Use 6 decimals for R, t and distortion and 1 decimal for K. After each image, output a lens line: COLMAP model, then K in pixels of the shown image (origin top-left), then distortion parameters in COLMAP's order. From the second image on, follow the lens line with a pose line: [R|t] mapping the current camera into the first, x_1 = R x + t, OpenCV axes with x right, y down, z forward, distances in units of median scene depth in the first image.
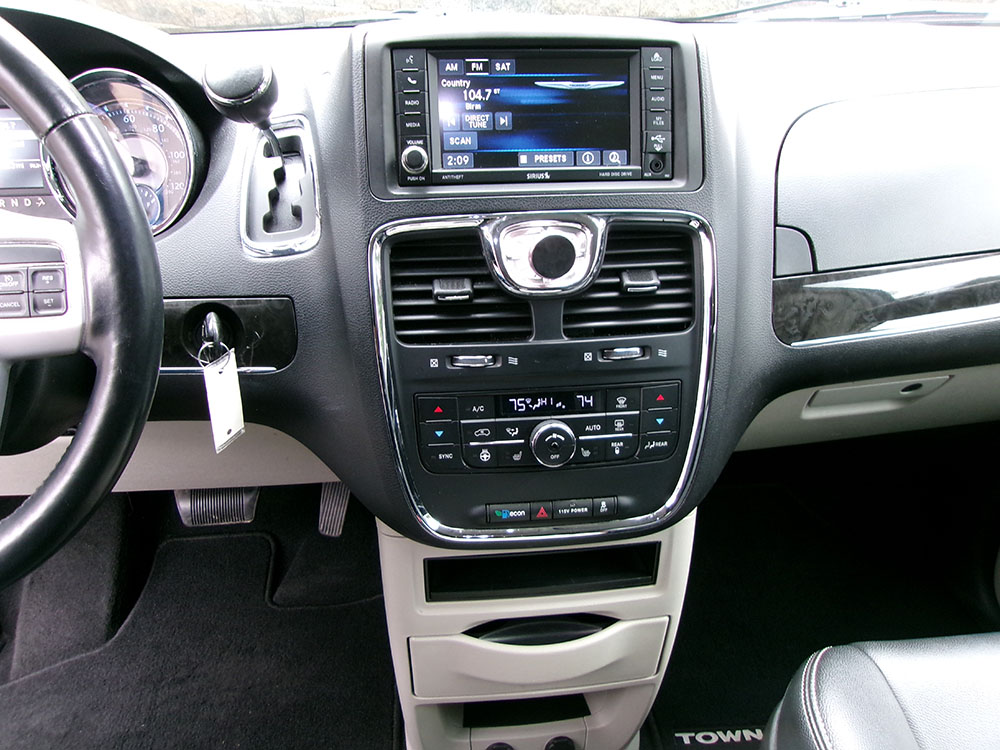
lens RADIAL K [[769.2, 0, 519.9], [0, 769.2, 368.0], [0, 0, 1]] dist [-0.013324, 0.022820]
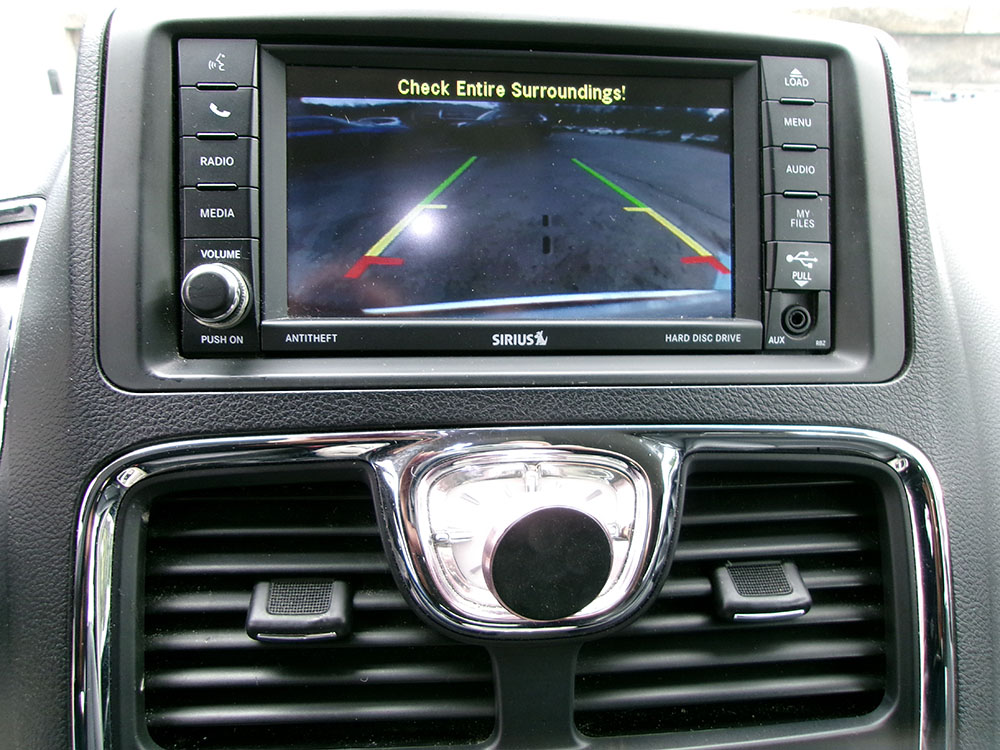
lens RADIAL K [[769.2, 0, 497.5], [0, 769.2, 374.6], [0, 0, 1]] dist [-0.013324, 0.022820]
pose [[0.999240, 0.025381, -0.029596, 0.024728], [-0.029580, 0.988037, -0.151354, -0.165973], [0.025401, 0.152114, 0.988036, 0.585394]]
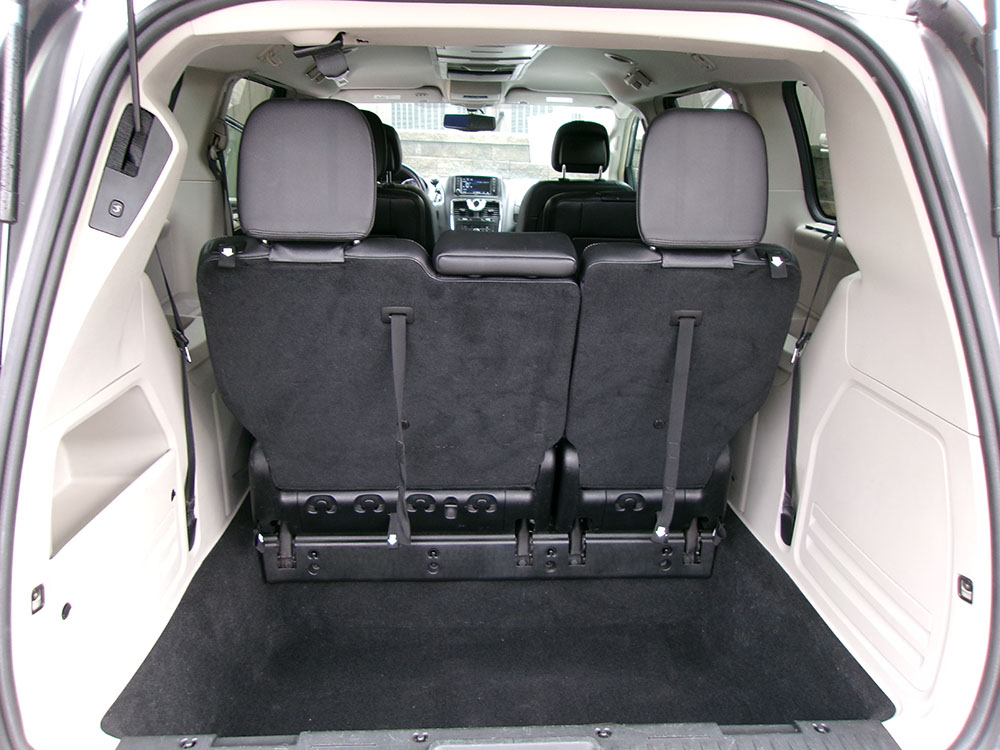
lens RADIAL K [[769.2, 0, 502.4], [0, 769.2, 375.6], [0, 0, 1]] dist [-0.013324, 0.022820]
pose [[0.997251, 0.037274, -0.064045, 0.752329], [-0.052042, 0.967558, -0.247231, 2.969251], [0.052752, 0.249885, 0.966838, -5.165581]]
